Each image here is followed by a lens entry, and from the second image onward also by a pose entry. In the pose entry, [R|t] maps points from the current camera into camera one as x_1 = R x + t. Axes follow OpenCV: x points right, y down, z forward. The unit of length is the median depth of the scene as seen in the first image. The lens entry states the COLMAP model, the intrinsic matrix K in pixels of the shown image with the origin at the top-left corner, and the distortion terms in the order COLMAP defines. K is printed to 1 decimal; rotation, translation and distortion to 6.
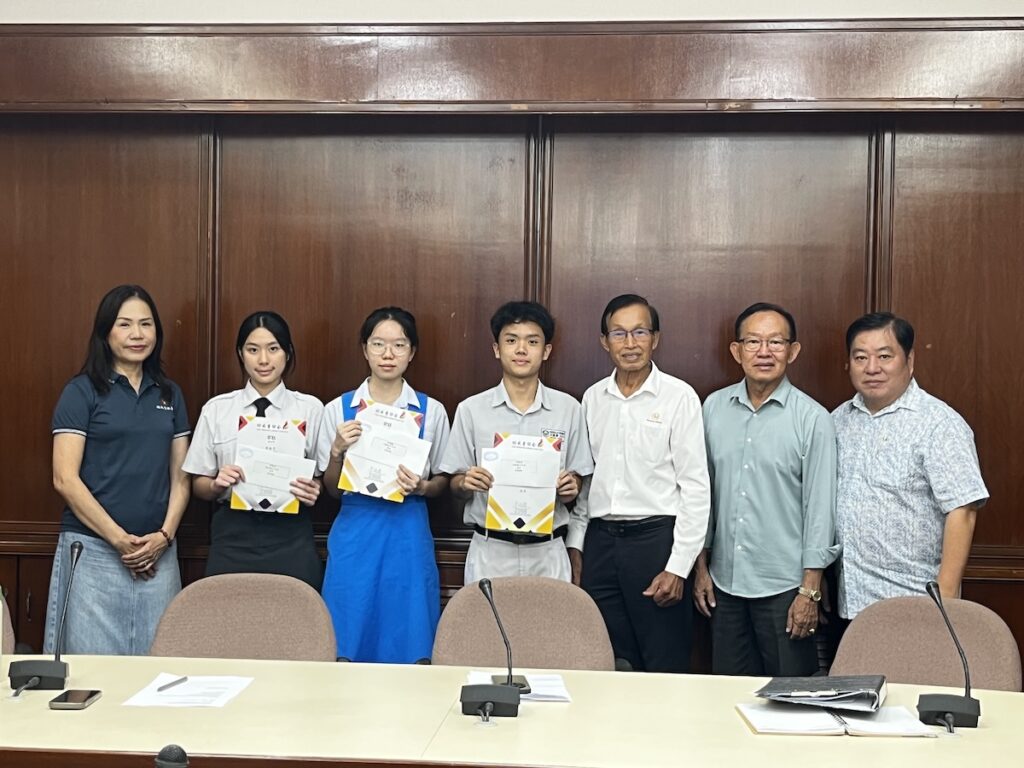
lens RADIAL K [[1627.8, 0, 527.0], [0, 1627.8, 381.1], [0, 0, 1]] dist [0.181821, -0.779798]
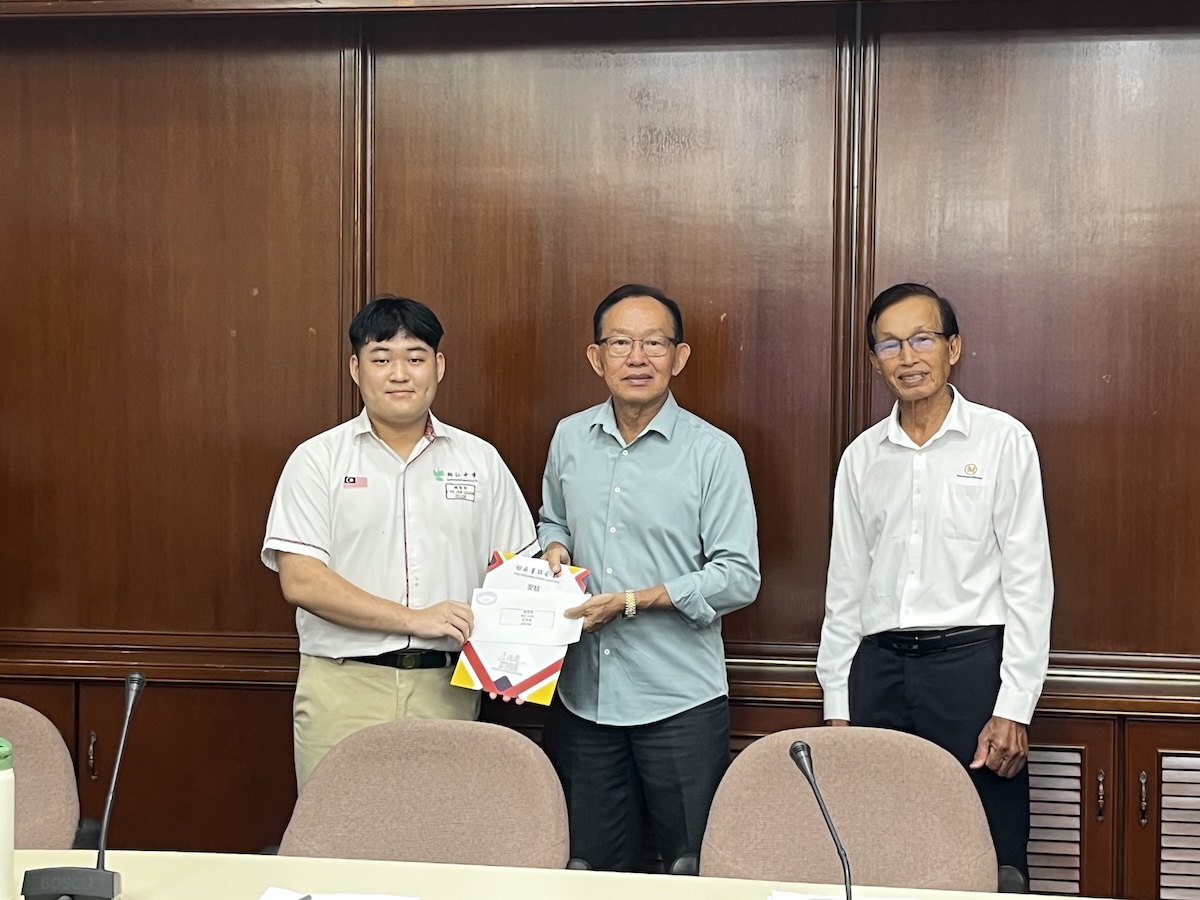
lens RADIAL K [[2184.8, 0, 615.5], [0, 2184.8, 448.4], [0, 0, 1]] dist [0.183109, -0.866984]
pose [[0.996652, -0.003321, -0.081690, -0.017240], [0.004129, 0.999944, 0.009727, 0.003295], [0.081653, -0.010031, 0.996610, 0.122882]]
